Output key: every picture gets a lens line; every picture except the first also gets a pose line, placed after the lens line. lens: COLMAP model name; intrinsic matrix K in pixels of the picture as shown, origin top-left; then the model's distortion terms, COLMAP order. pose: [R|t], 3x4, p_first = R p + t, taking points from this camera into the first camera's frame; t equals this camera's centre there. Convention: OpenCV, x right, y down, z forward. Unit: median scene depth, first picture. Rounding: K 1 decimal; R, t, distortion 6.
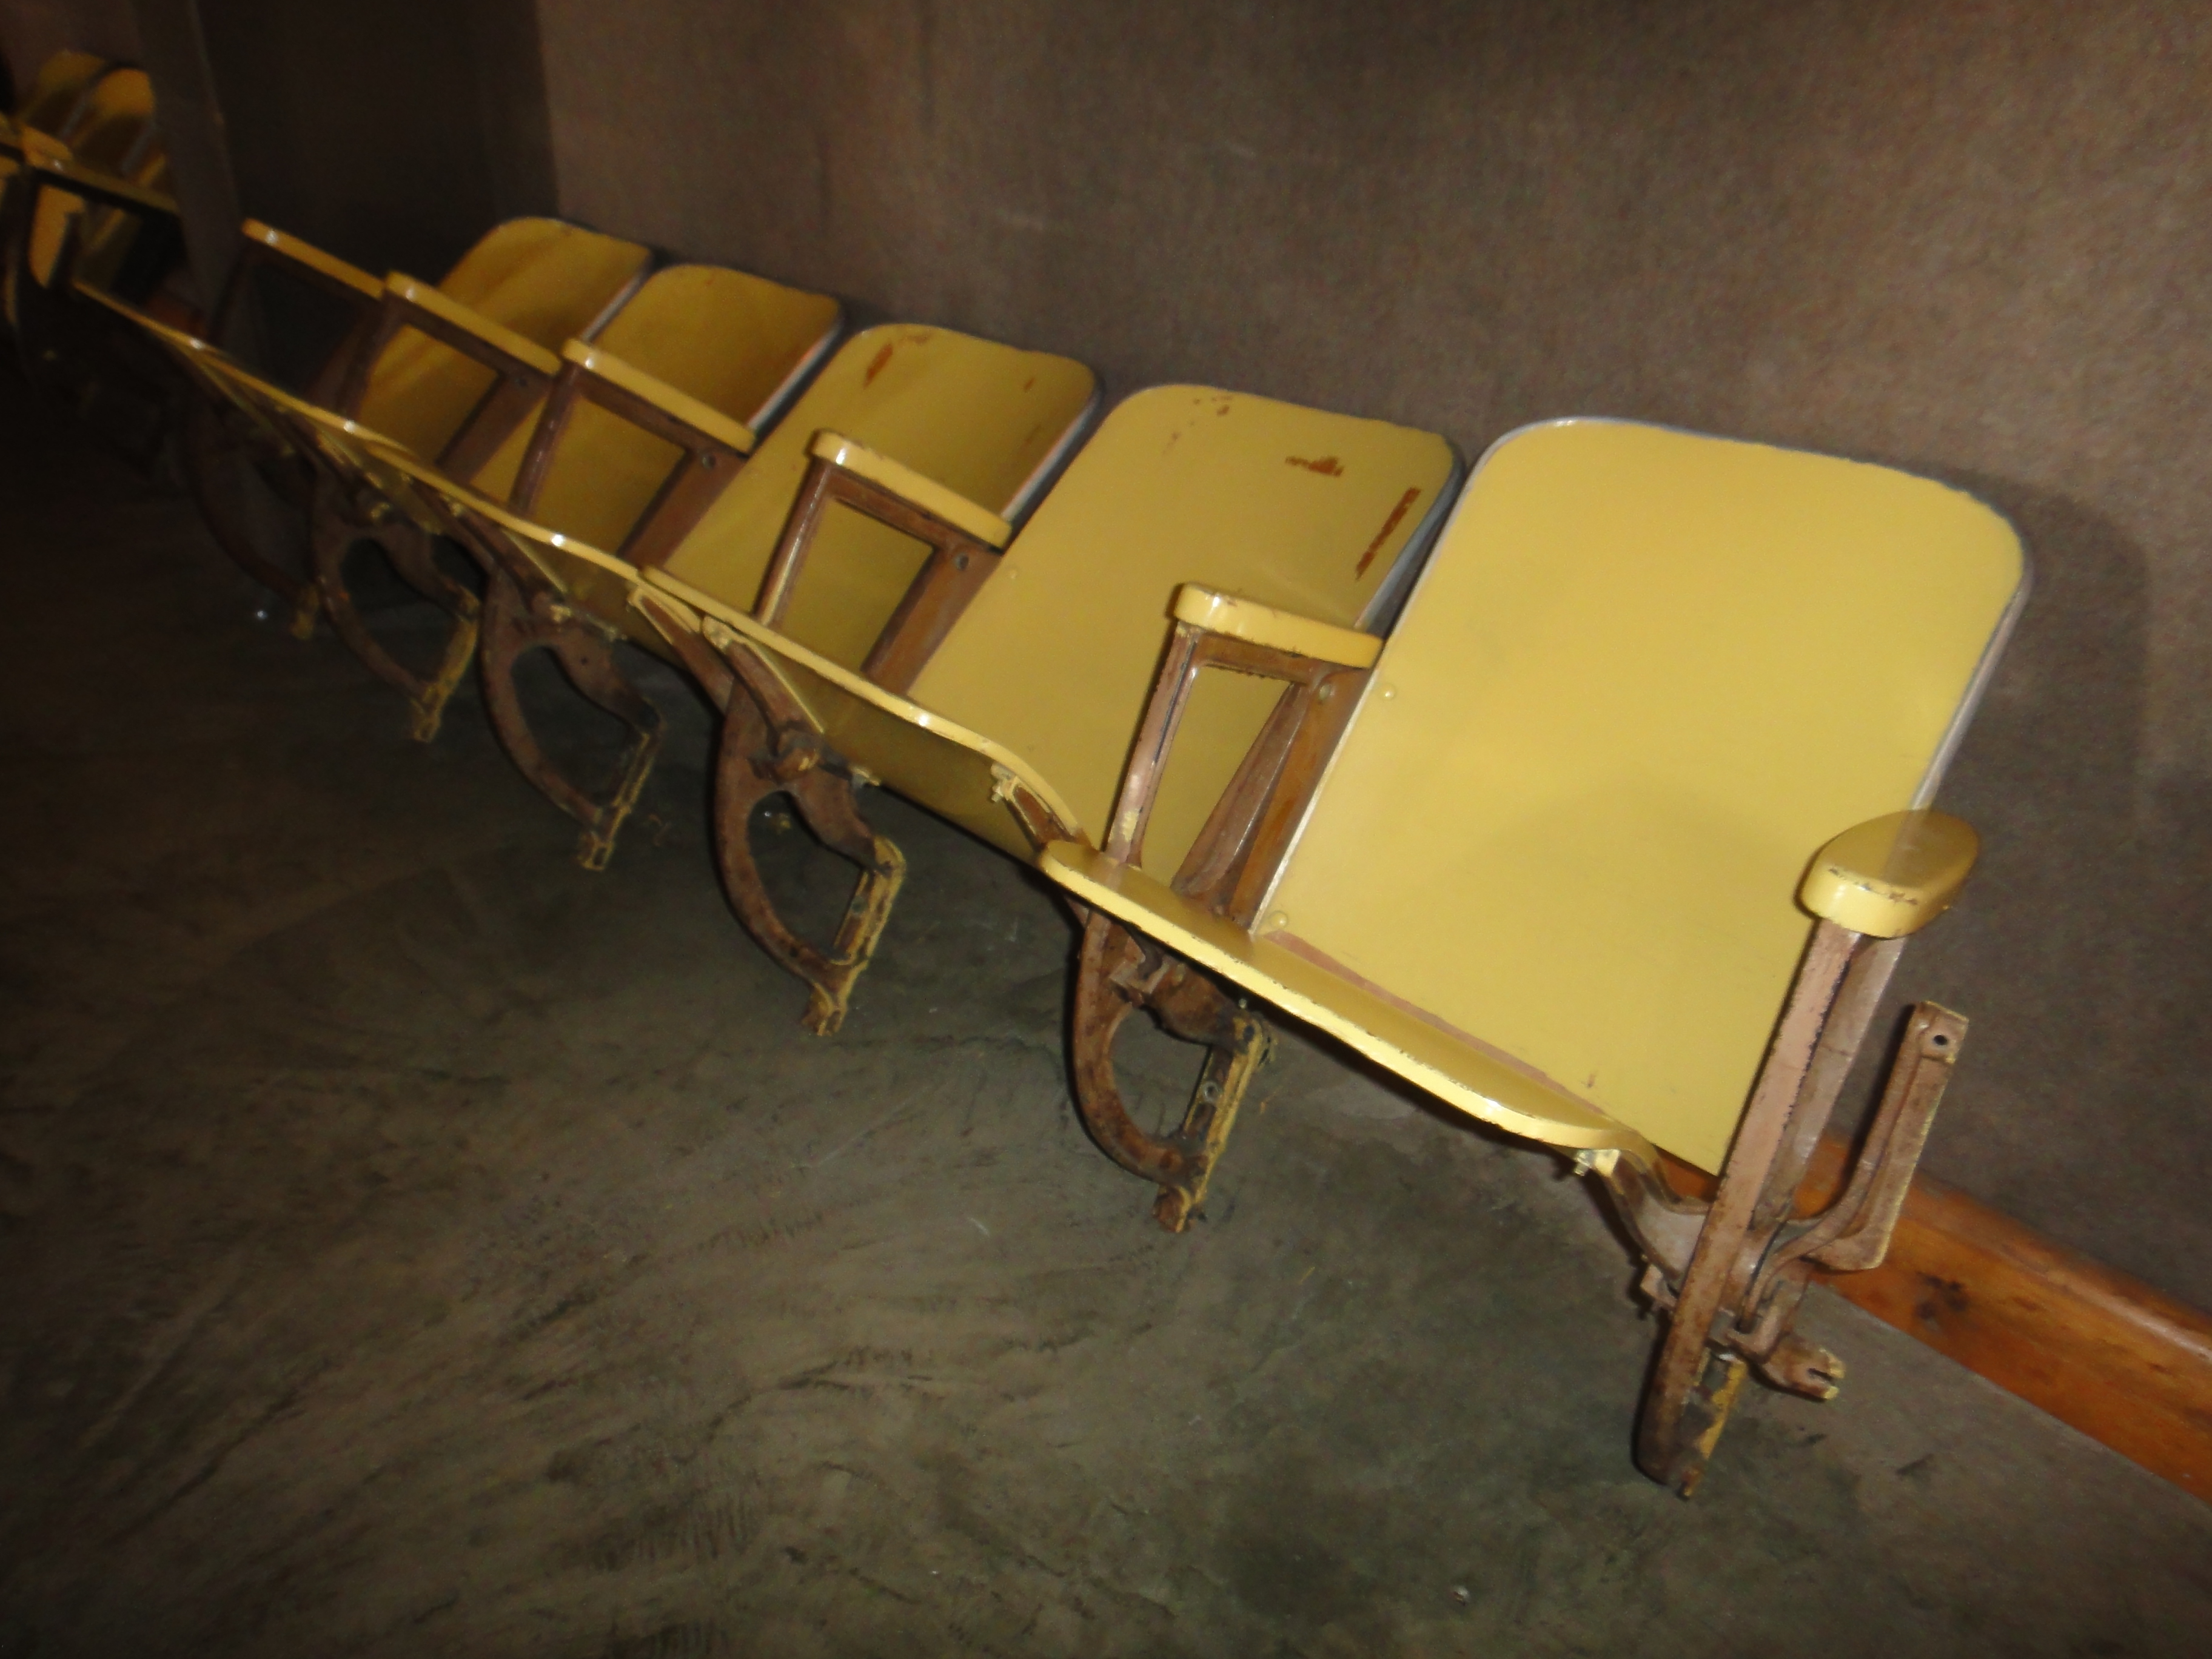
lens RADIAL K [[1581.9, 0, 1116.0], [0, 1581.9, 830.7], [0, 0, 1]] dist [0.007526, -0.006398]
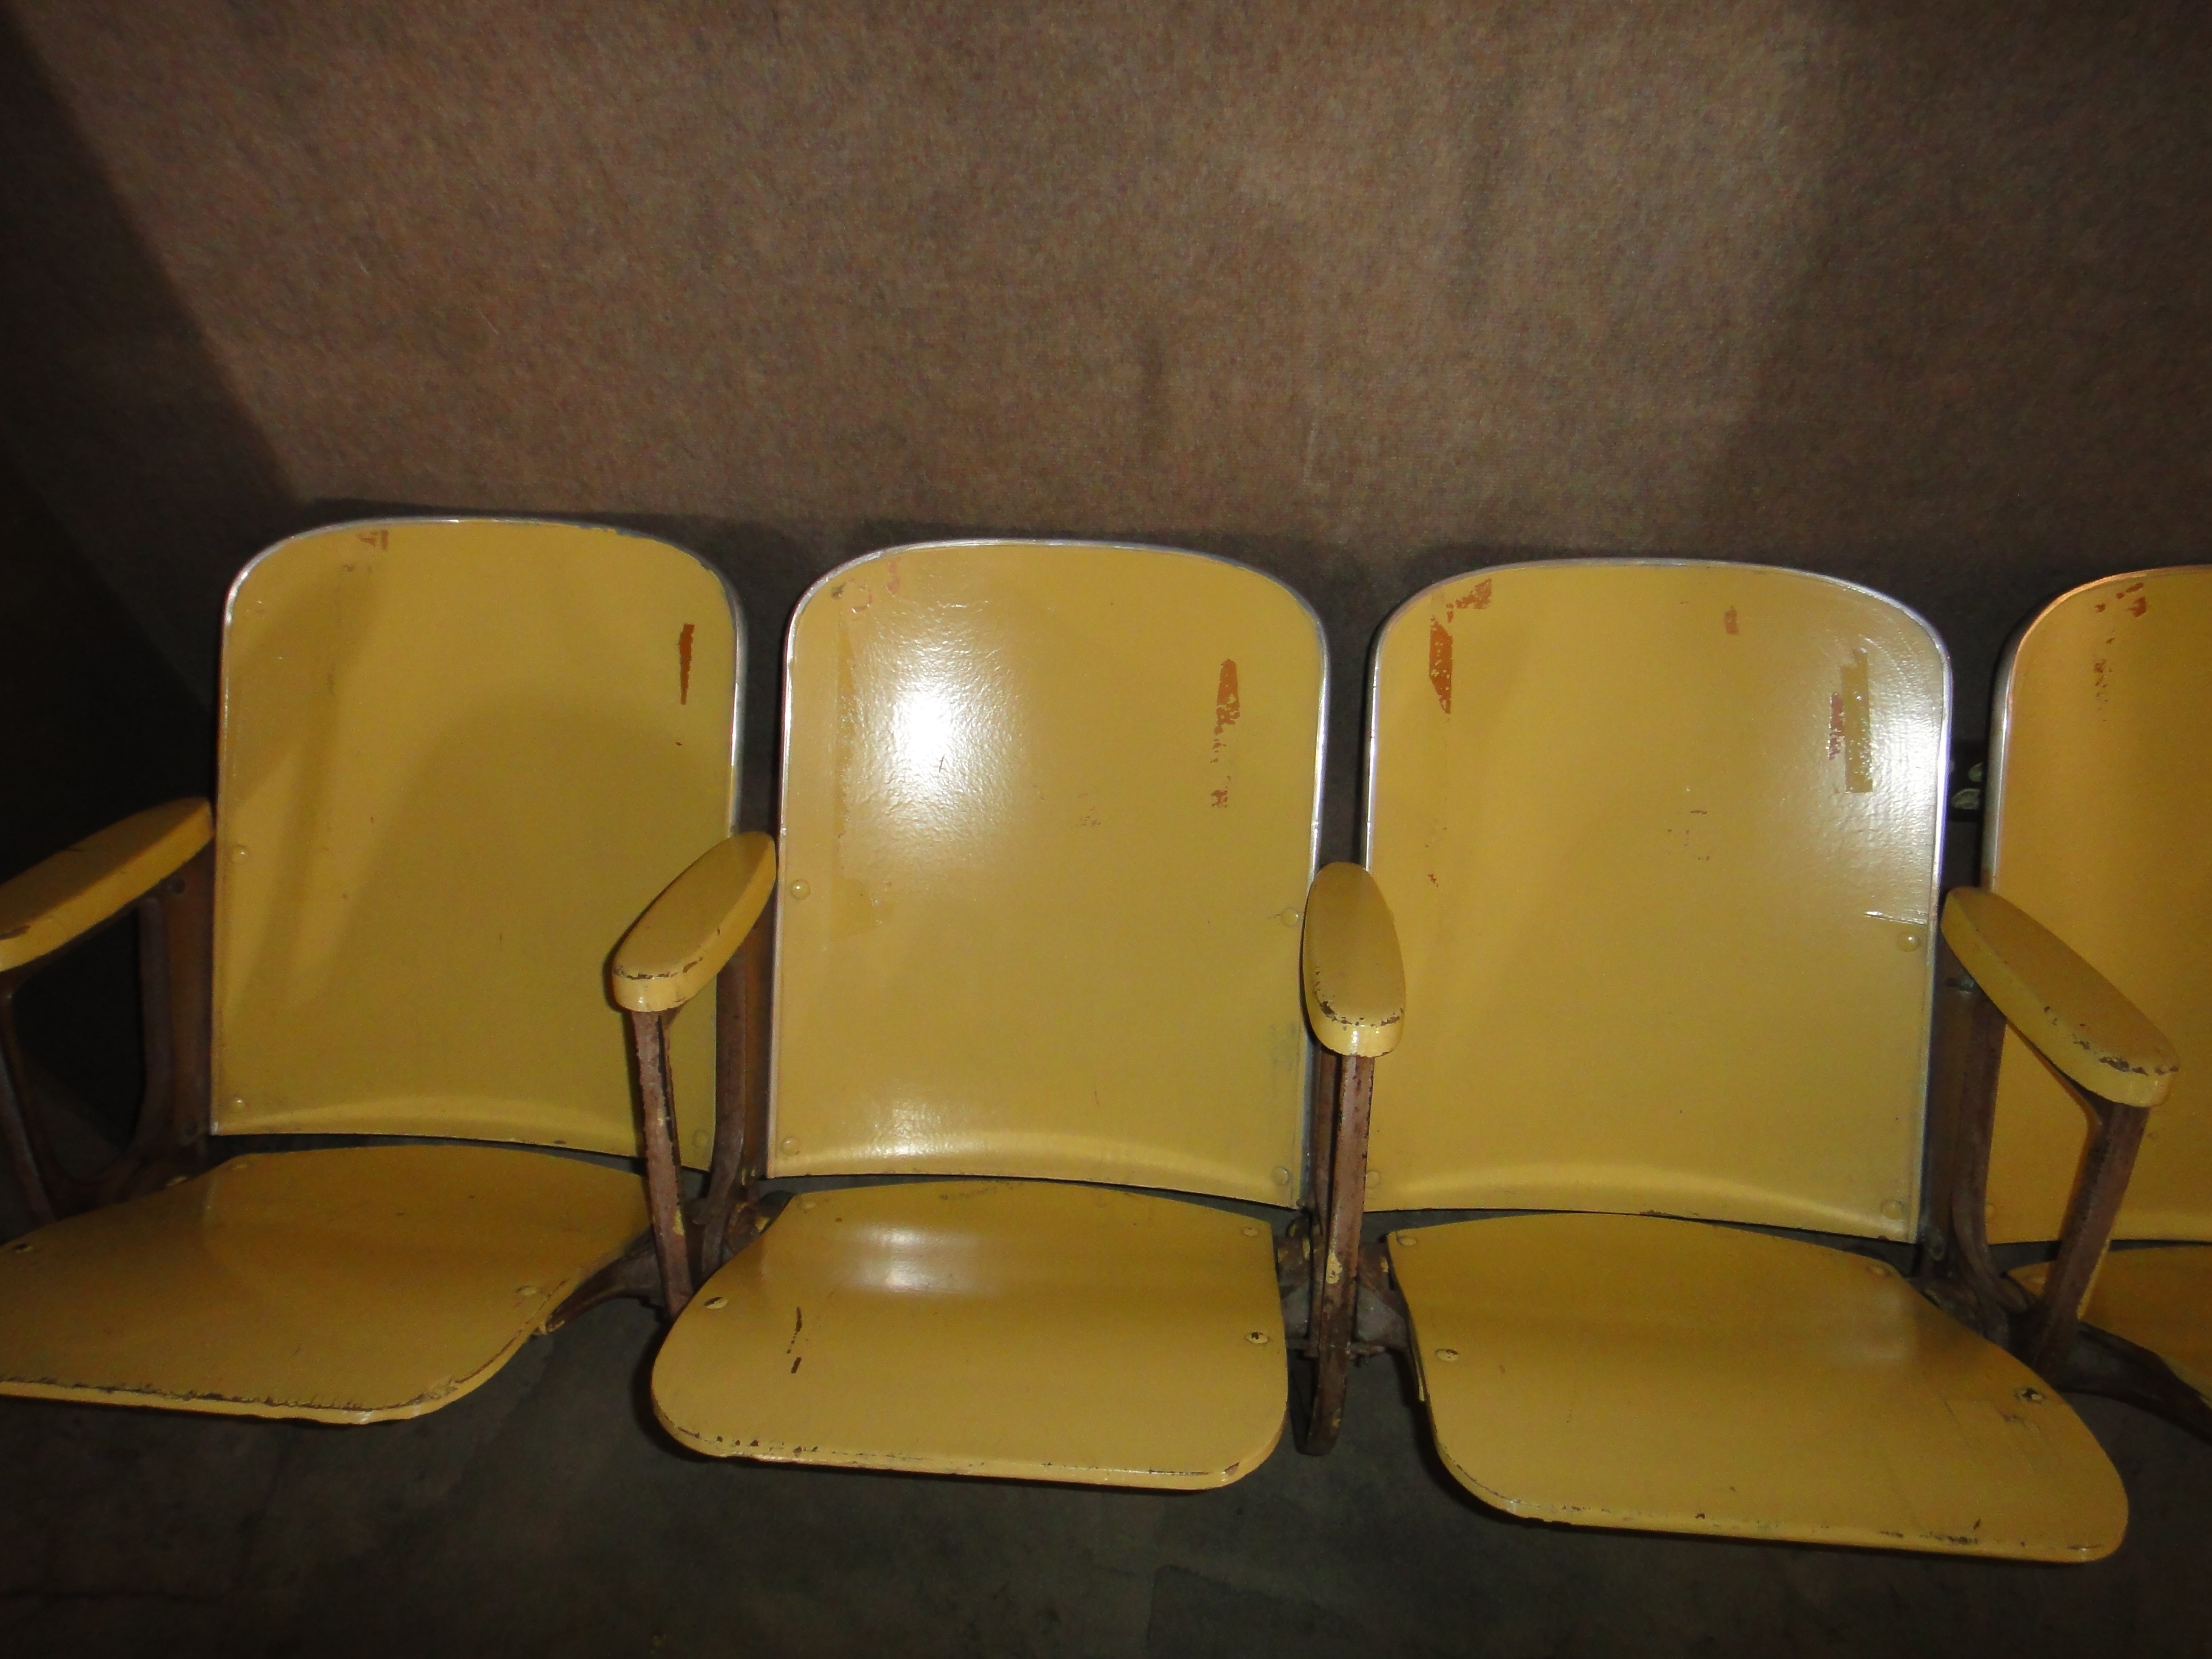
lens RADIAL K [[1586.0, 0, 1114.1], [0, 1586.0, 842.6], [0, 0, 1]] dist [0.005946, 0.001280]
pose [[0.756938, -0.567143, 0.324645, -0.741713], [0.370235, 0.781549, 0.502102, -0.906739], [-0.538489, -0.259865, 0.801561, 0.797659]]
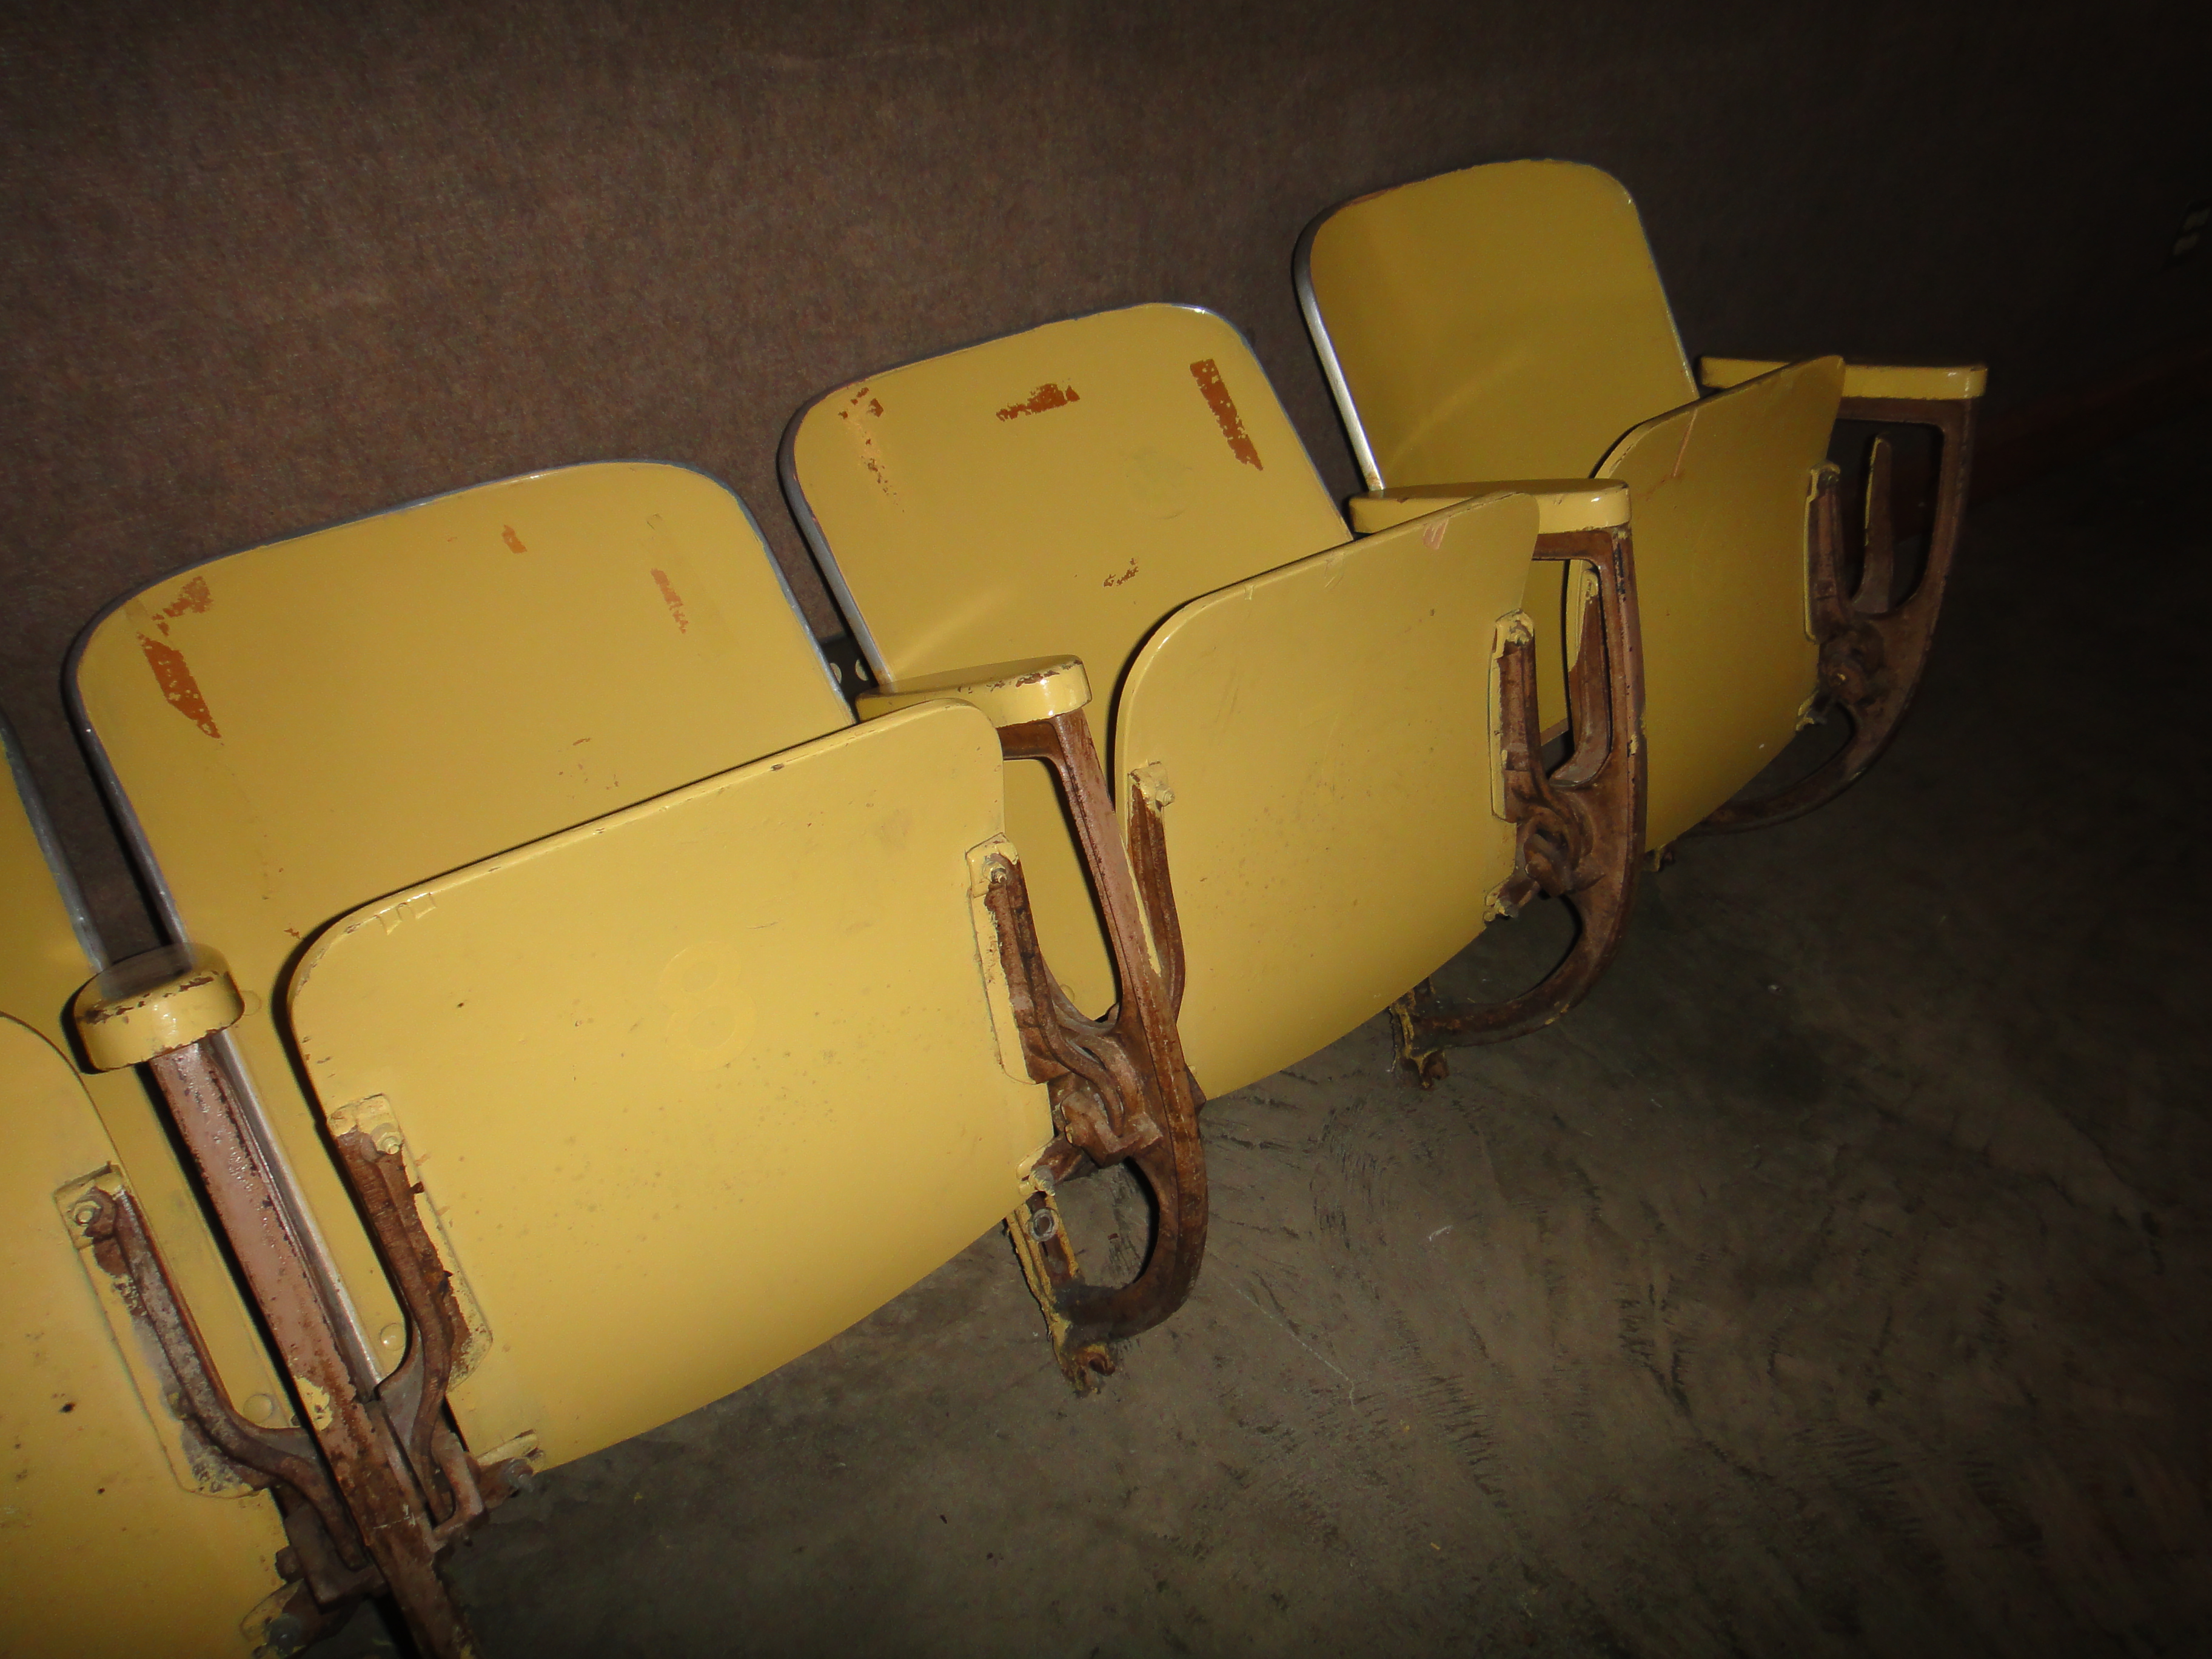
lens RADIAL K [[1561.0, 0, 1110.7], [0, 1561.0, 819.3], [0, 0, 1]] dist [-0.001210, -0.002696]
pose [[0.133443, -0.633766, 0.761928, -0.756818], [0.451447, 0.723280, 0.522553, -0.576446], [-0.882263, 0.274239, 0.382628, 0.841520]]
